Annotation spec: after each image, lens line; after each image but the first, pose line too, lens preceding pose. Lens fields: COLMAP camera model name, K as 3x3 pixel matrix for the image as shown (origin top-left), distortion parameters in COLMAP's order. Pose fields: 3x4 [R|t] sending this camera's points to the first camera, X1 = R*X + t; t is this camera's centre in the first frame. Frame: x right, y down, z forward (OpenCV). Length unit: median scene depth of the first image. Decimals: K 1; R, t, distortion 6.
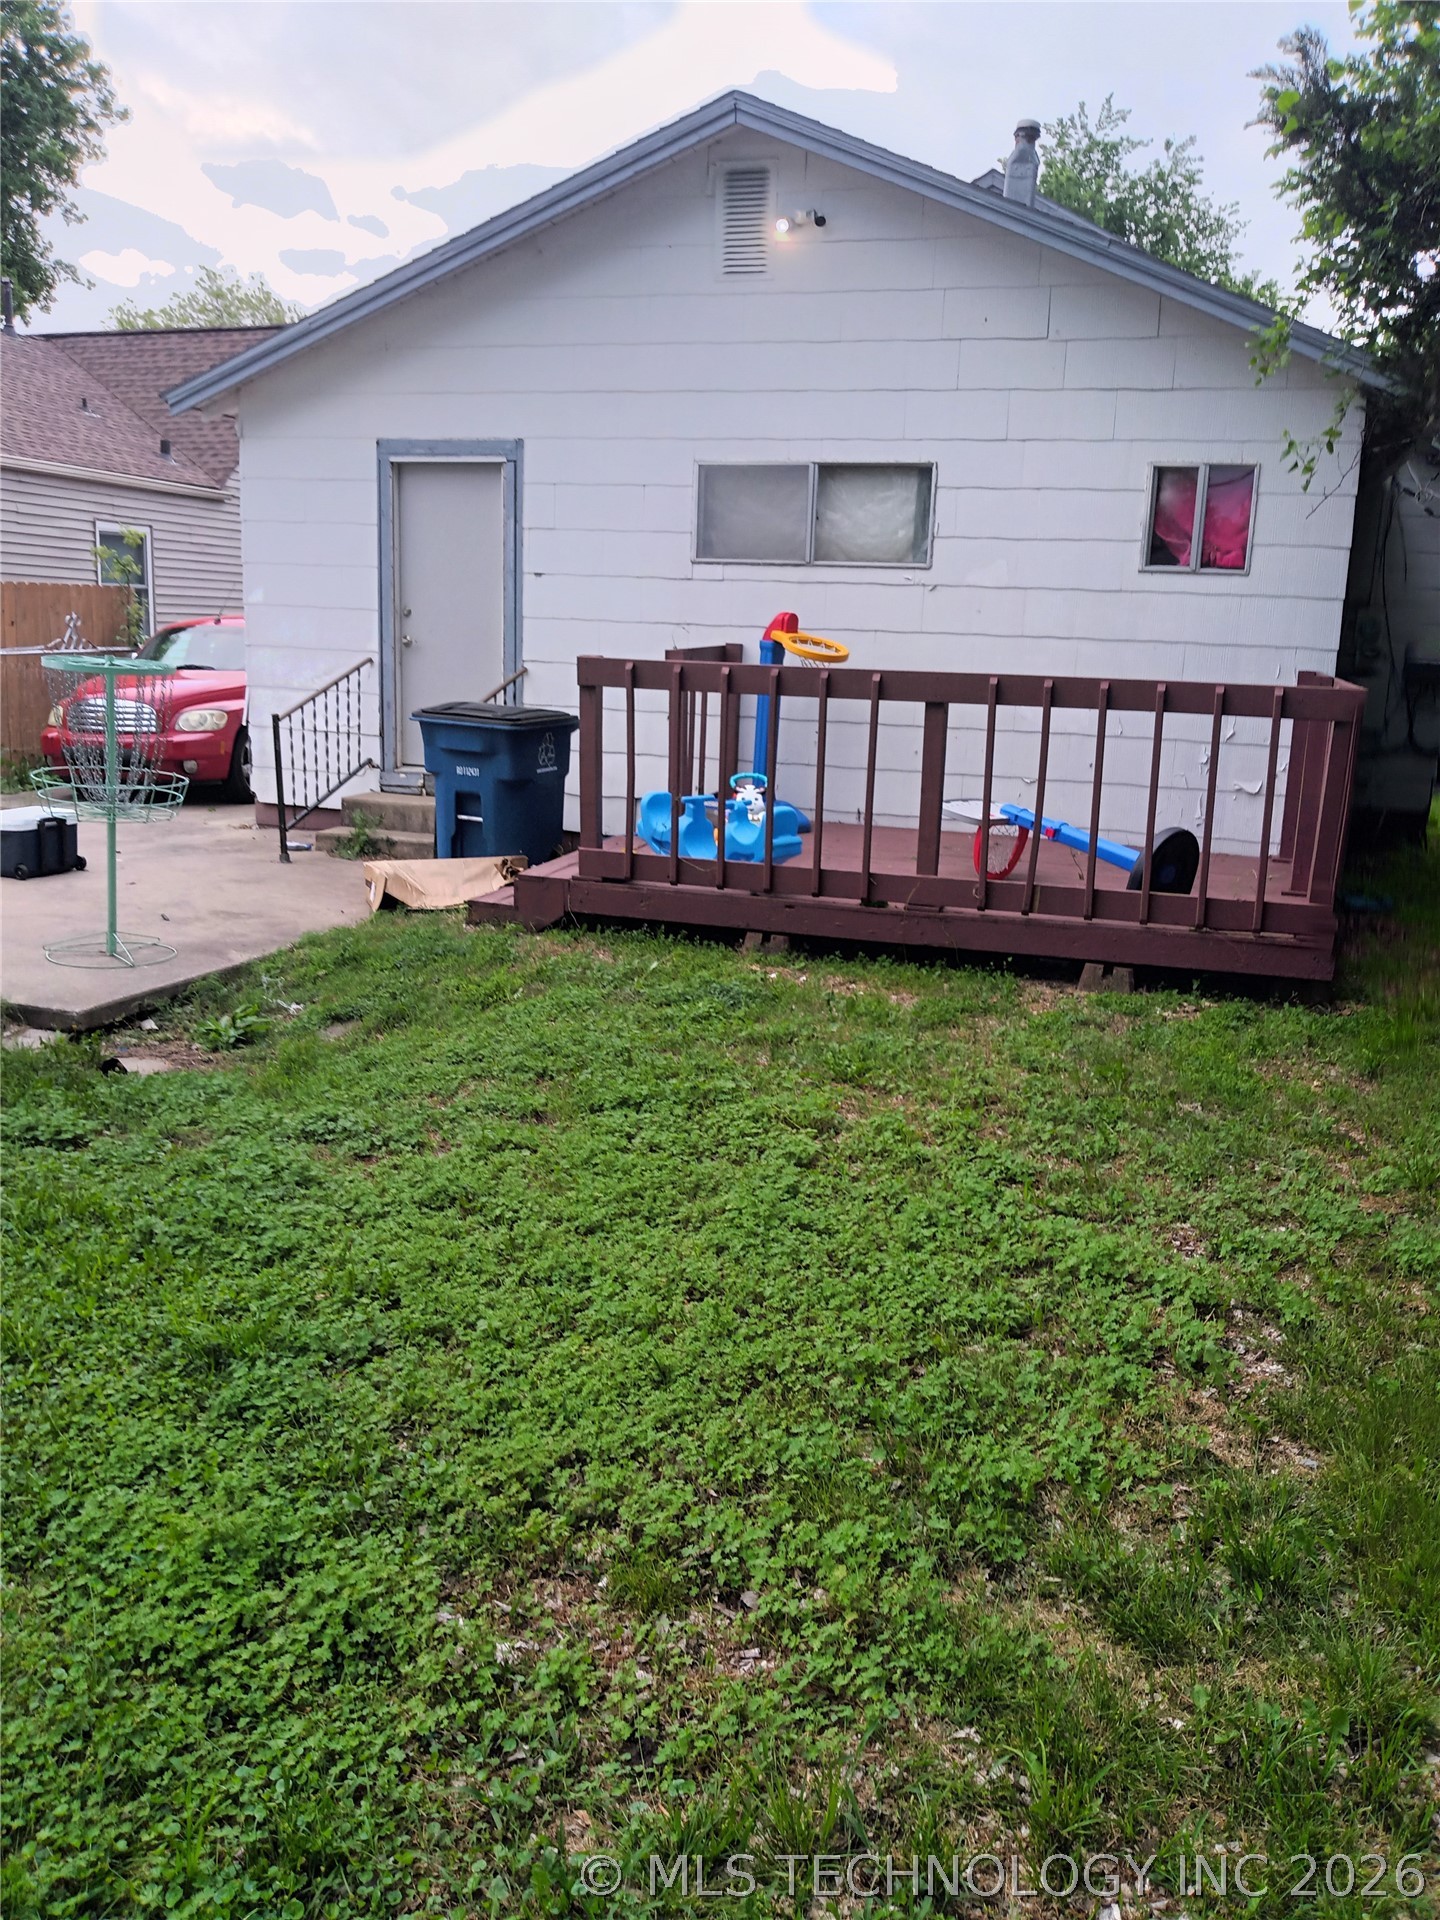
lens RADIAL K [[1595.8, 0, 721.5], [0, 1595.8, 955.3], [0, 0, 1]] dist [0.005765, -0.025210]
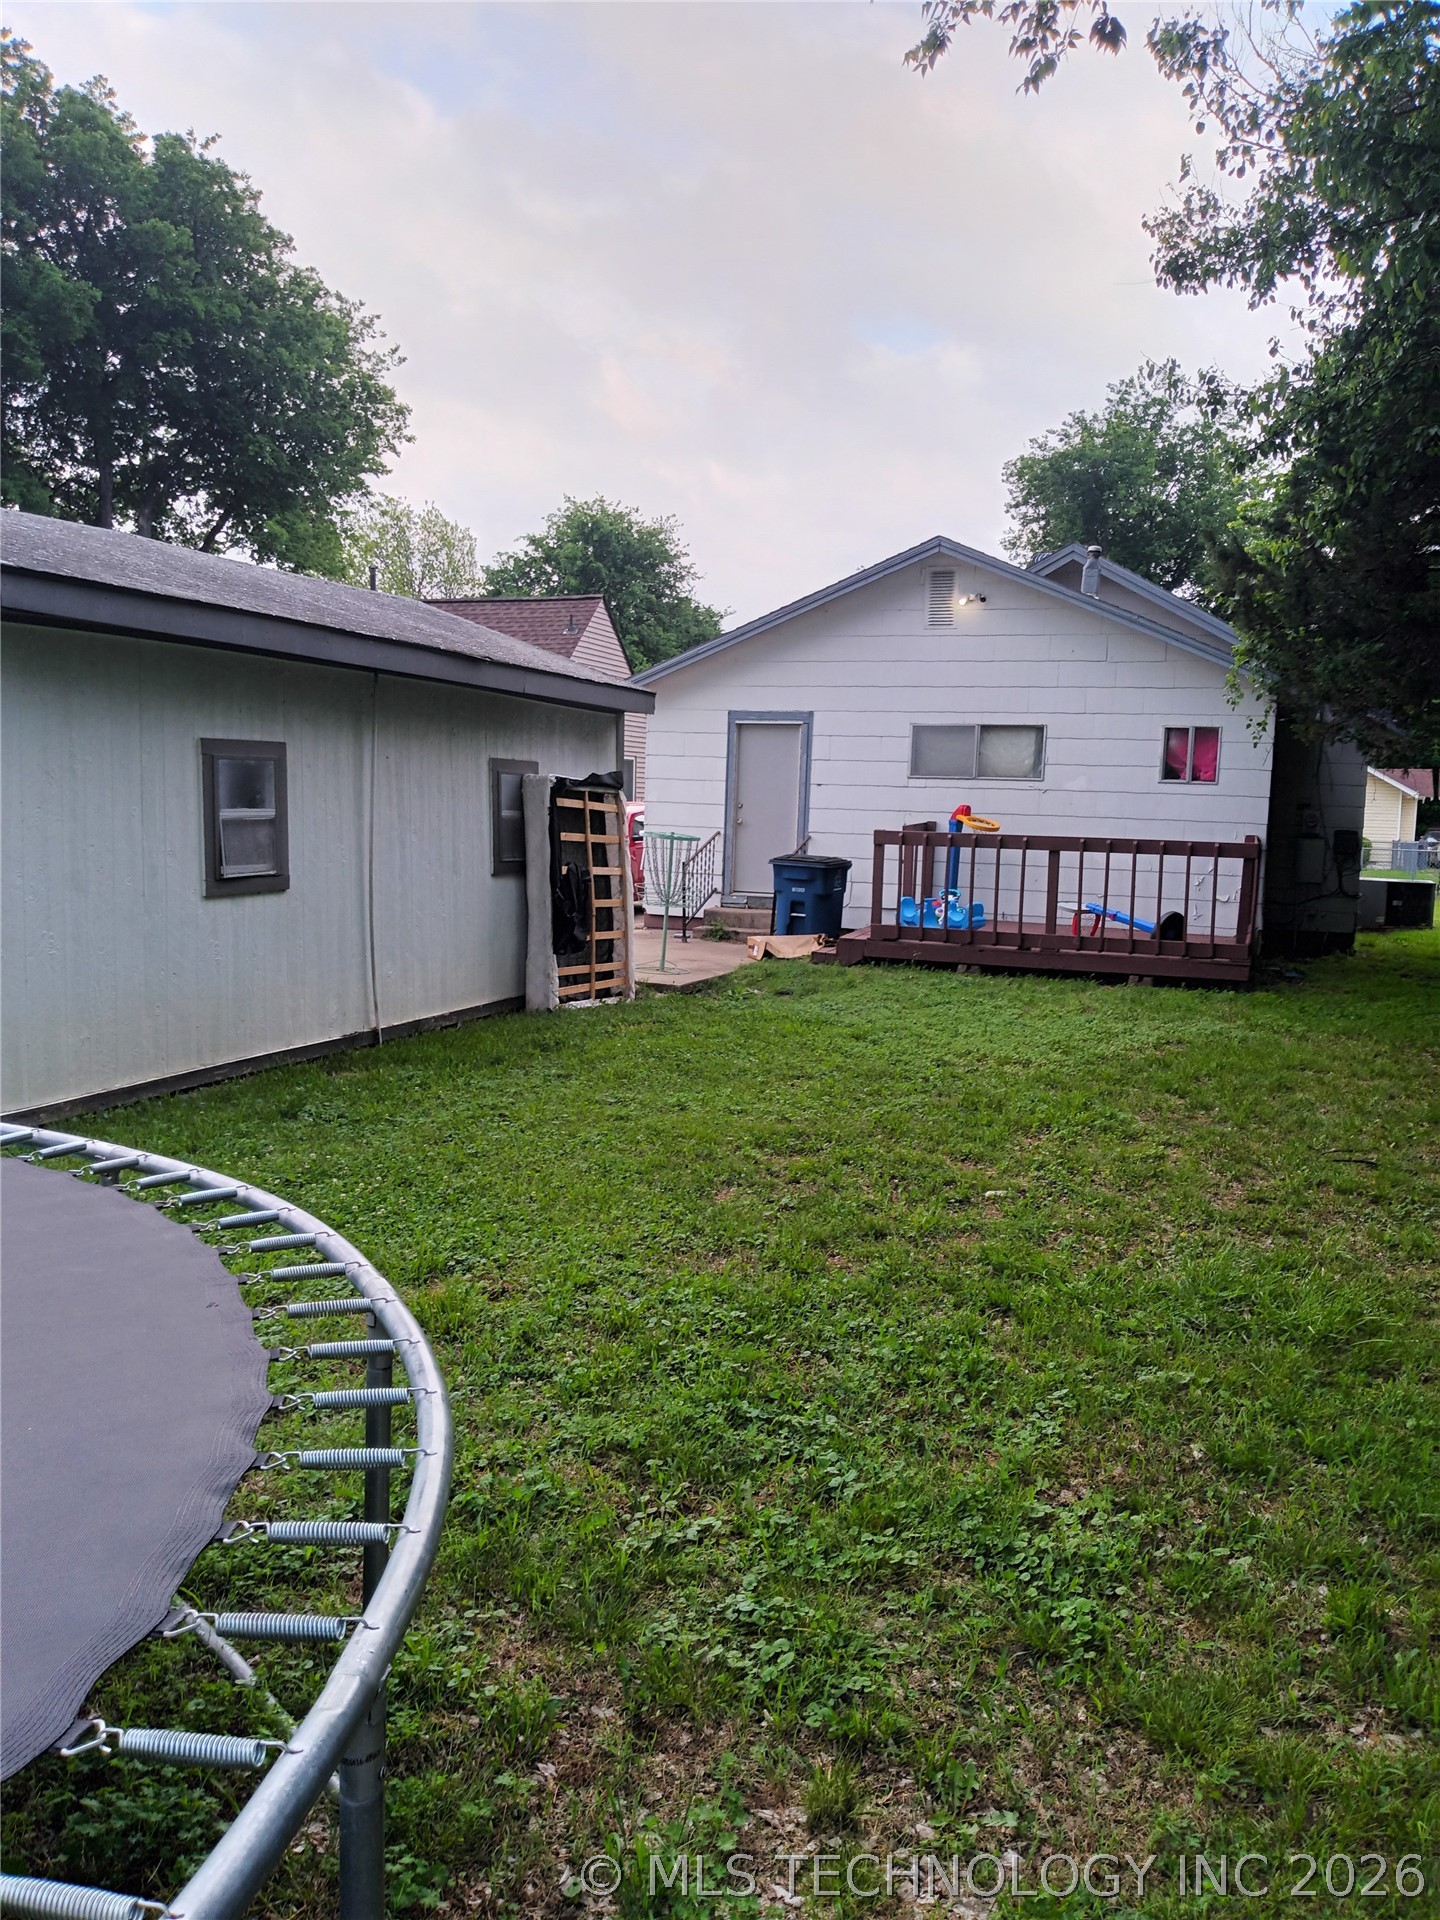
lens RADIAL K [[1391.3, 0, 720.8], [0, 1391.3, 970.5], [0, 0, 1]] dist [0.030751, -0.005777]
pose [[0.997031, 0.001406, -0.076983, -0.123837], [-0.007626, 0.996721, -0.080557, 0.114830], [0.076617, 0.080905, 0.993773, -0.647965]]
